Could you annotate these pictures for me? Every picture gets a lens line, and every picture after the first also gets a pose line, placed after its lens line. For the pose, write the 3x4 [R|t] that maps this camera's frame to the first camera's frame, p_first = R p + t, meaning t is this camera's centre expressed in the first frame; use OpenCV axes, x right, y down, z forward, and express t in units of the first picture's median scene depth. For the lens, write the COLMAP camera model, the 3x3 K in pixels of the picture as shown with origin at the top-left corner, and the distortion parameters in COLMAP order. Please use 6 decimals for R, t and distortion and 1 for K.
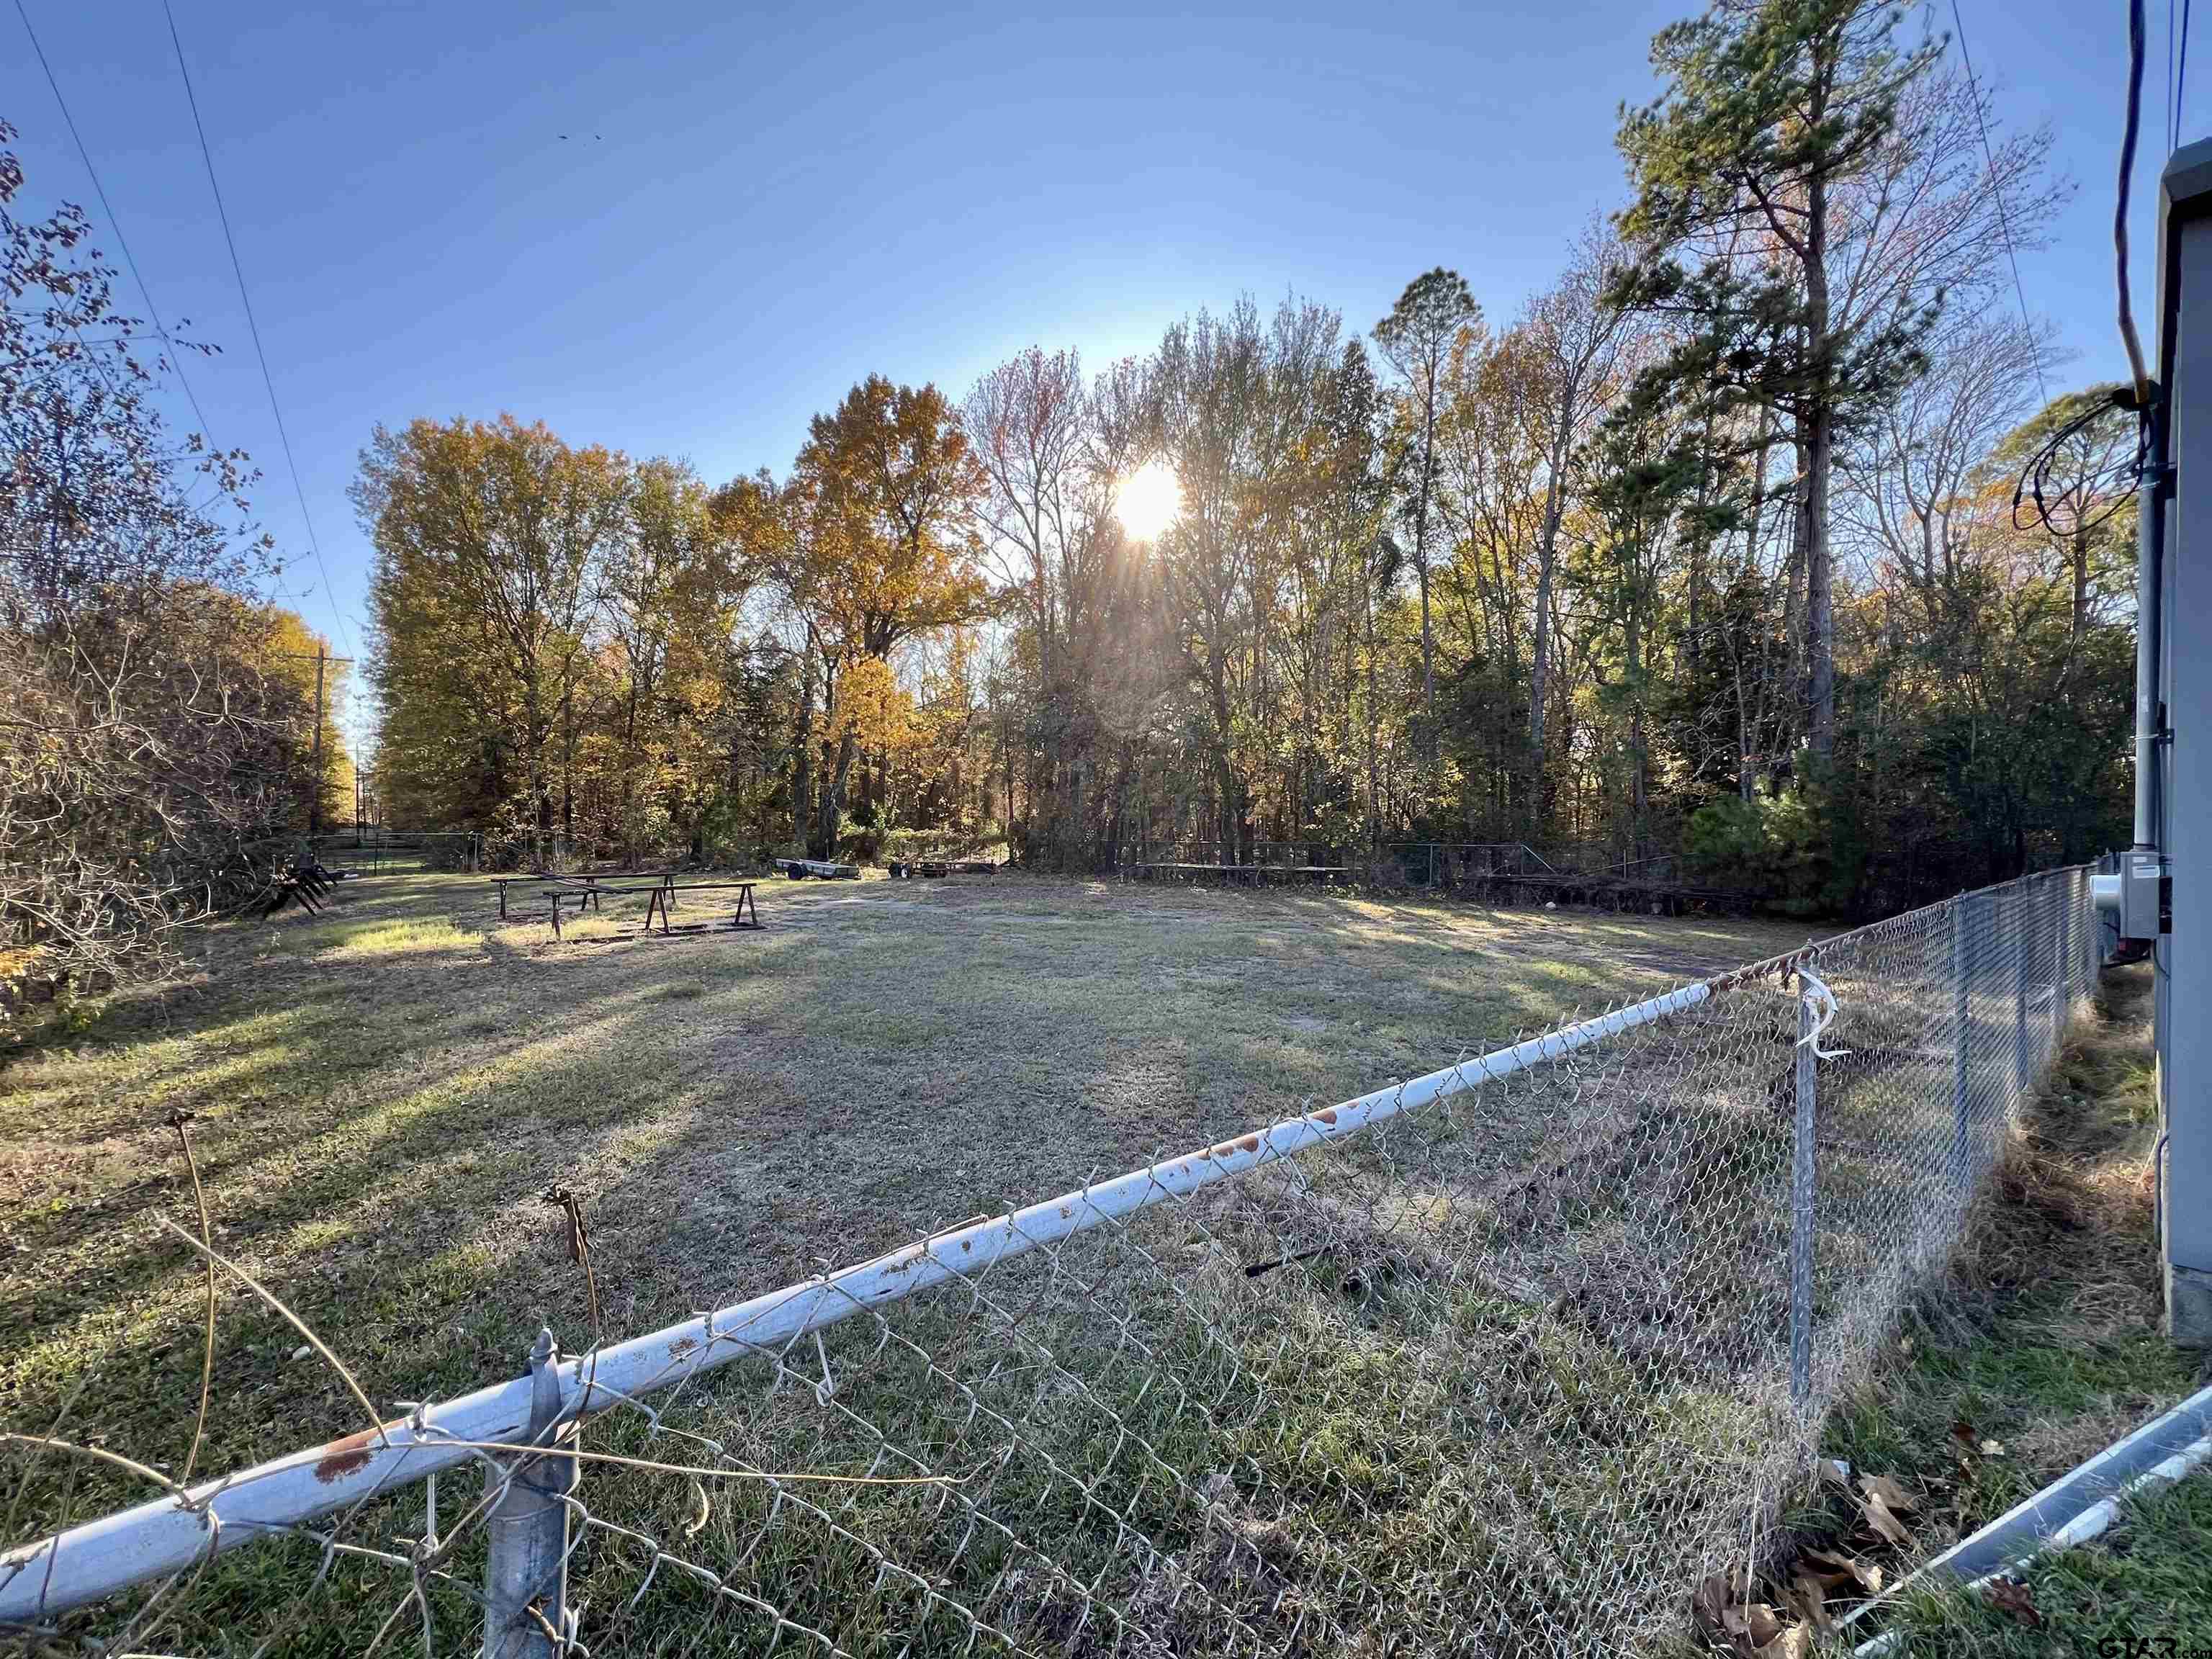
lens RADIAL K [[885.7, 0, 1111.0], [0, 885.7, 828.4], [0, 0, 1]] dist [-0.002646, 0.001713]
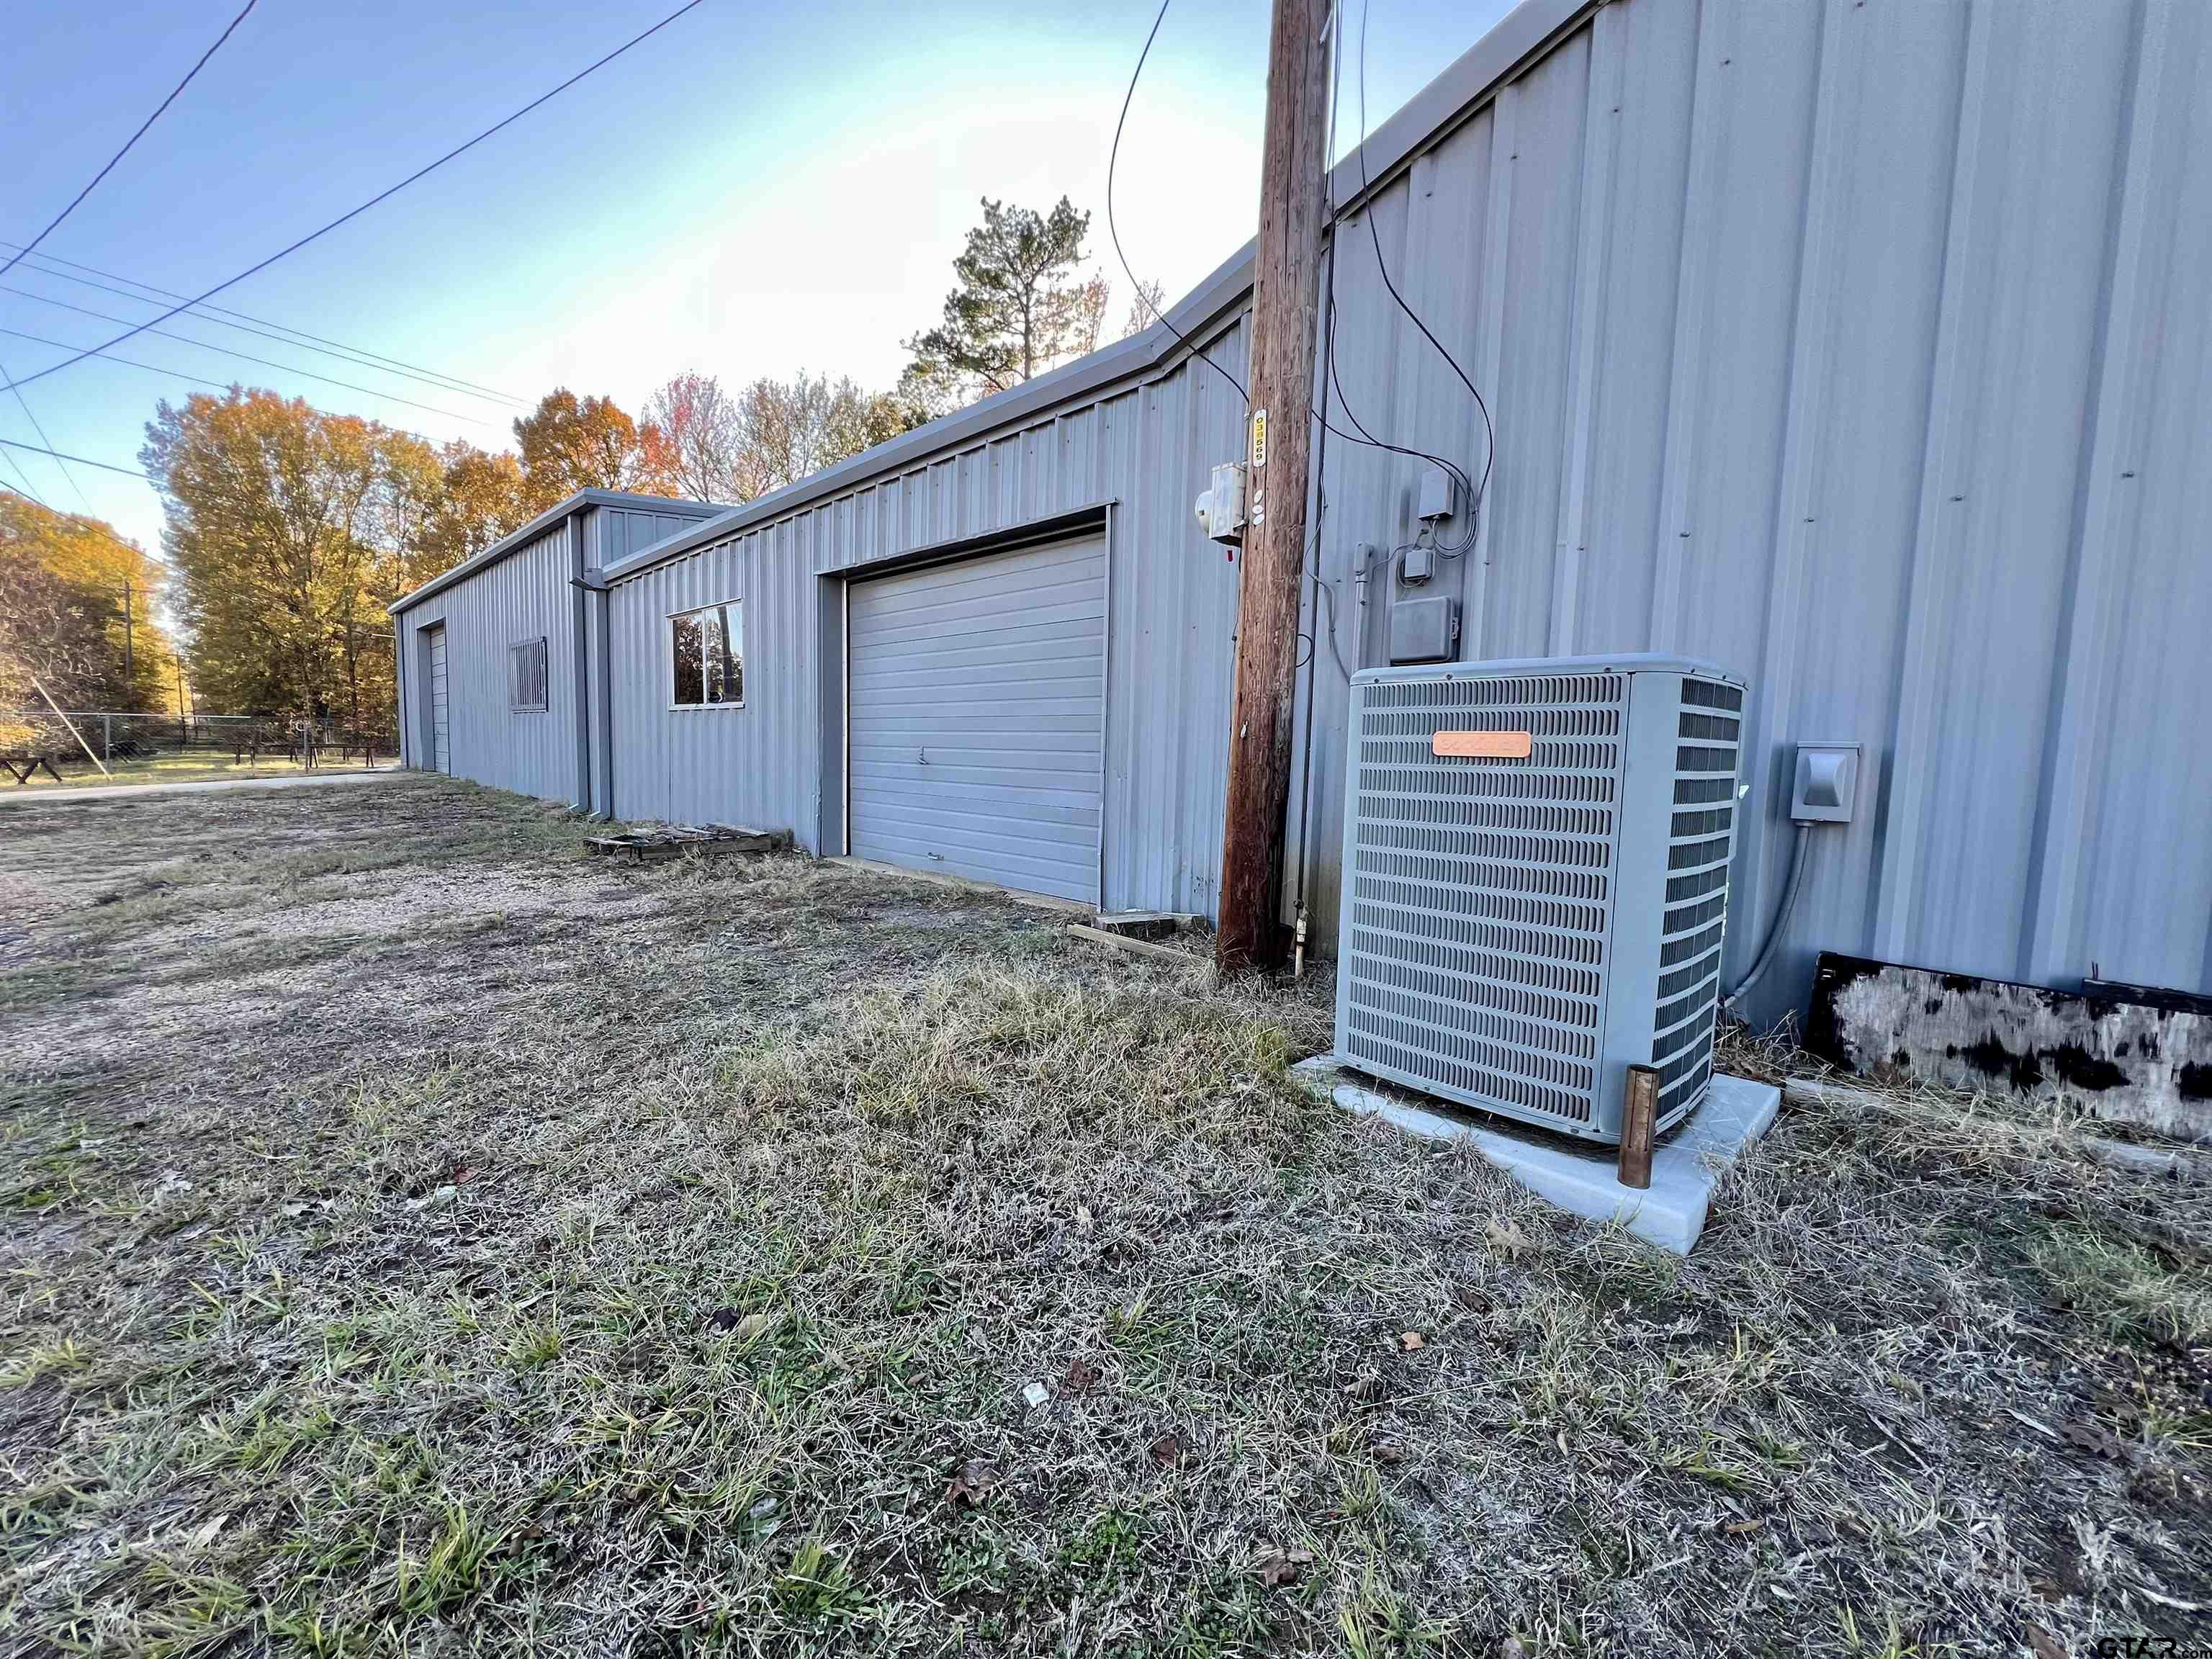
lens RADIAL K [[879.6, 0, 1119.1], [0, 879.6, 838.3], [0, 0, 1]] dist [-0.003844, 0.000951]
pose [[0.994894, 0.004511, 0.100821, 0.442113], [-0.014887, 0.994632, 0.102400, 0.019789], [-0.099817, -0.103378, 0.989621, -0.474058]]
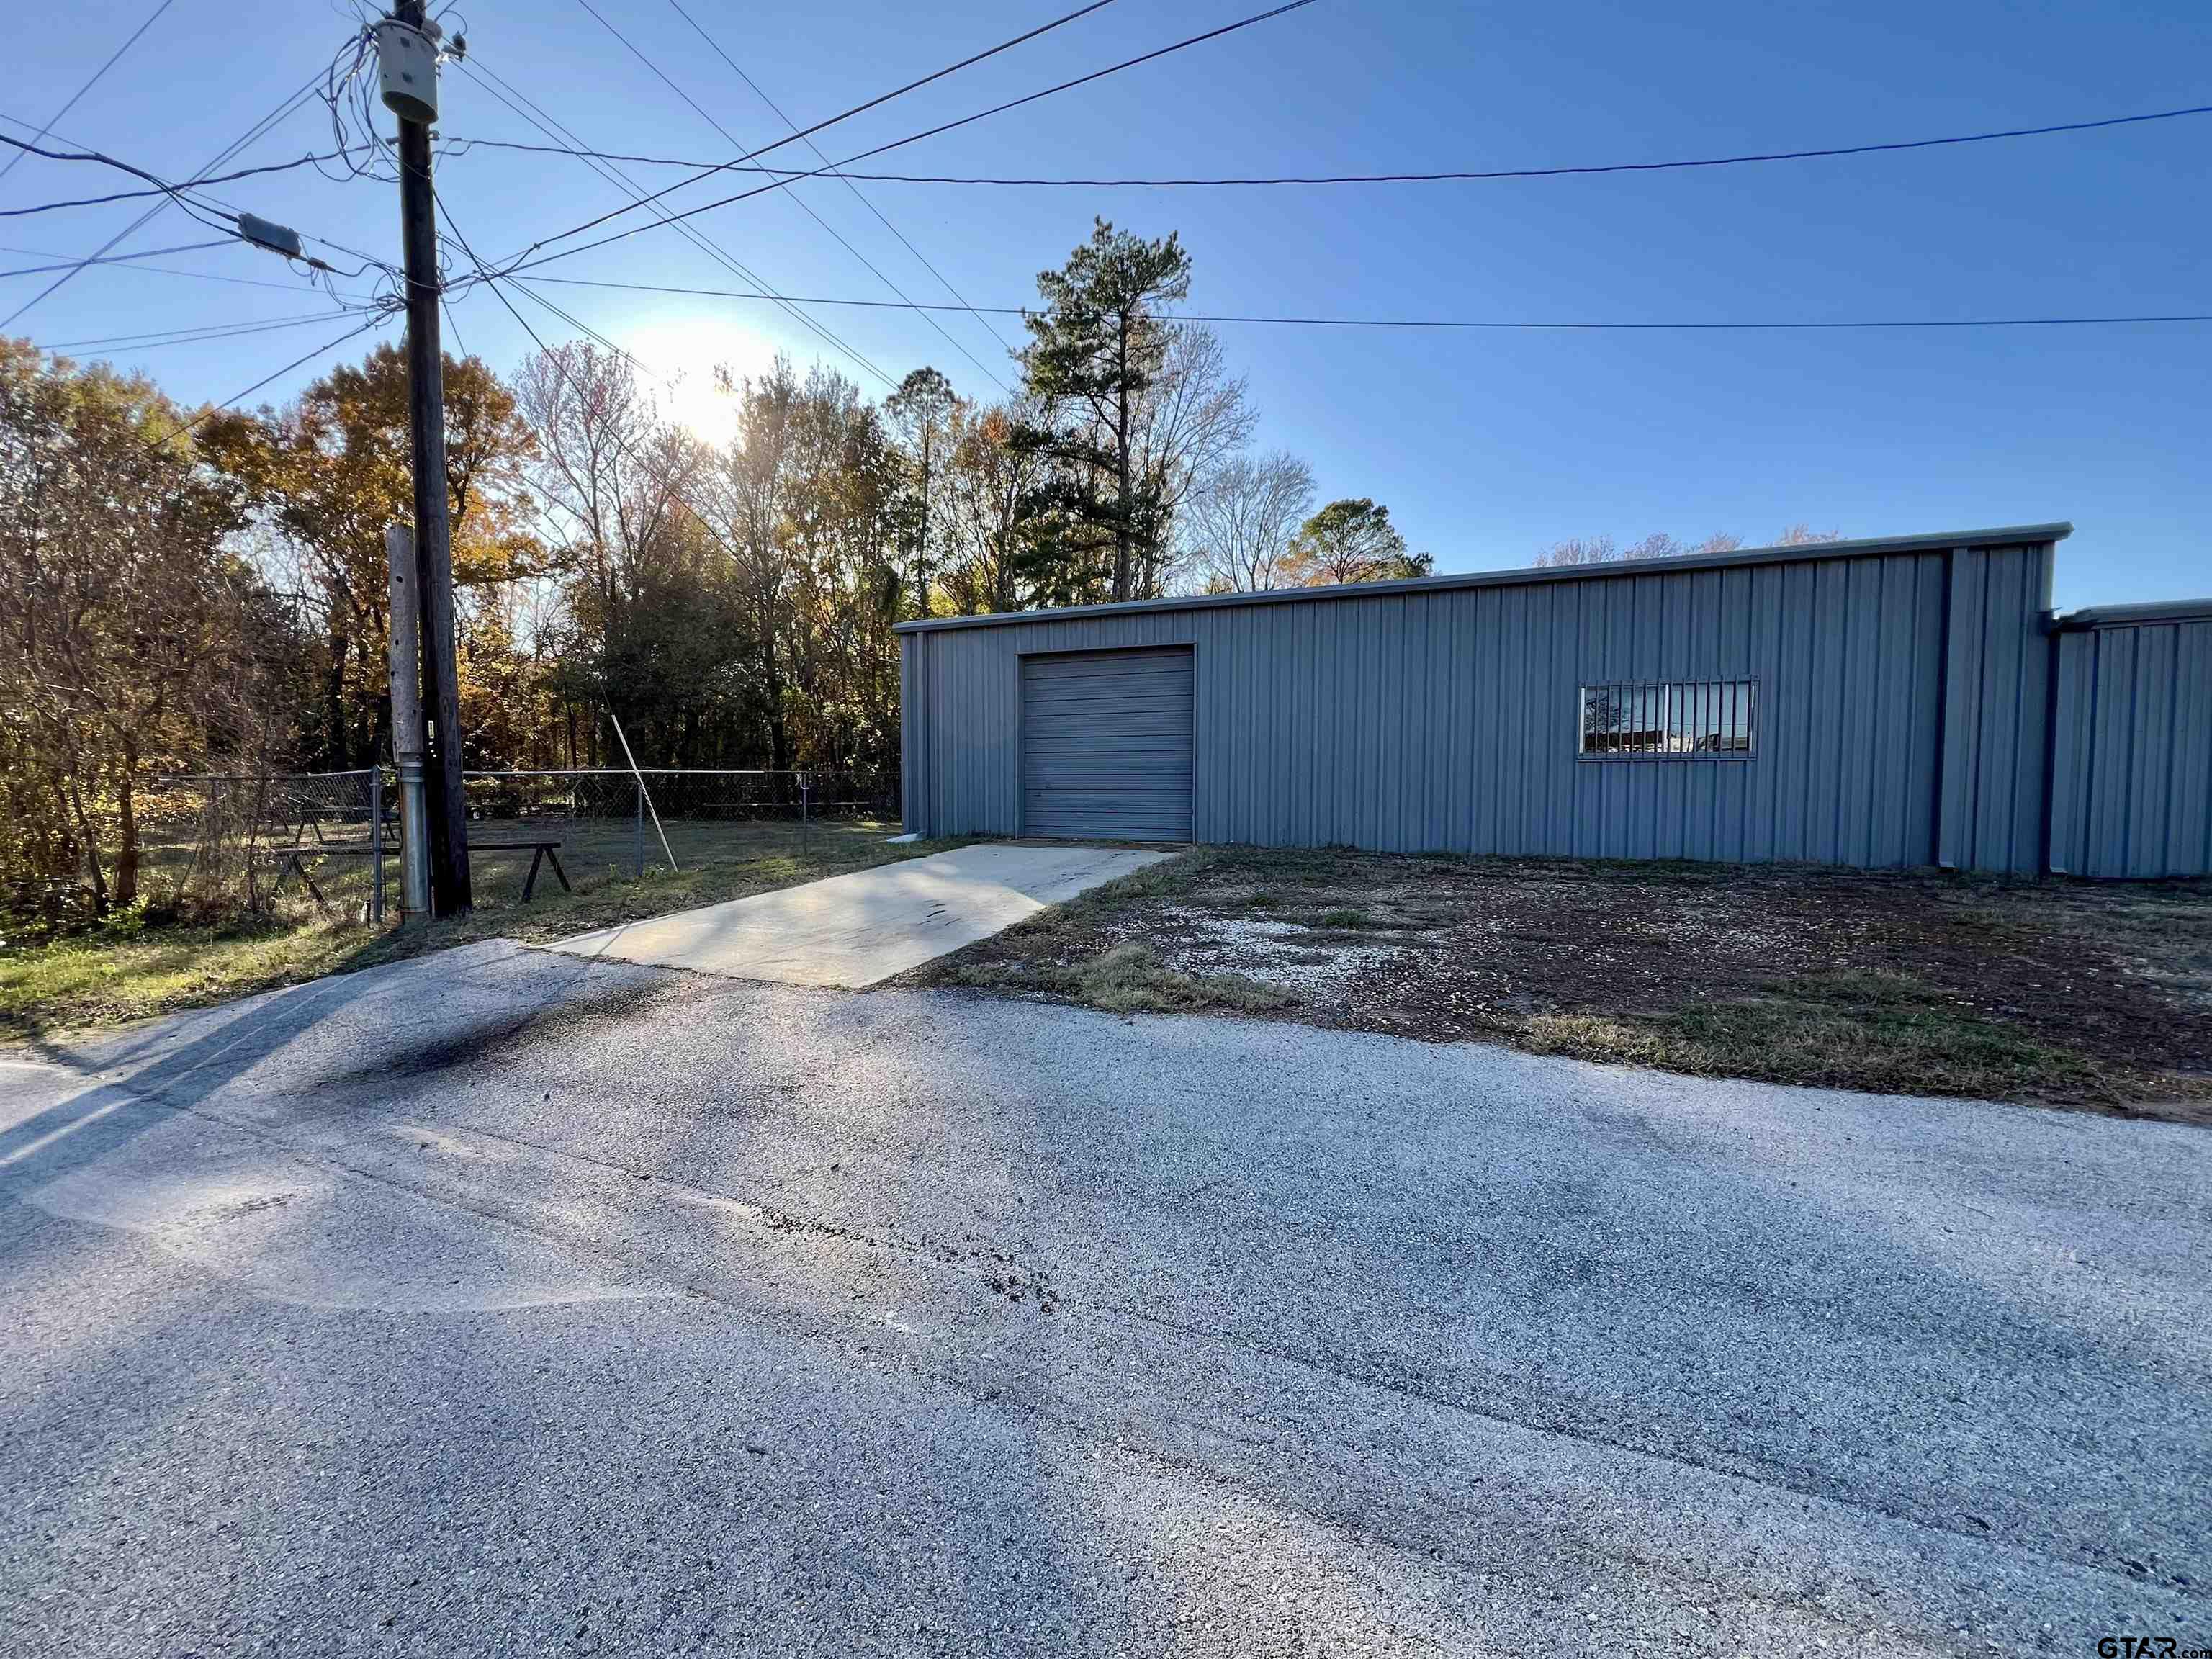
lens RADIAL K [[885.7, 0, 1104.5], [0, 885.7, 840.6], [0, 0, 1]] dist [-0.002646, 0.001713]
pose [[0.901720, -0.034331, 0.430955, -0.001060], [0.006608, 0.997820, 0.065663, 0.011406], [-0.432270, -0.056362, 0.899981, -0.313147]]
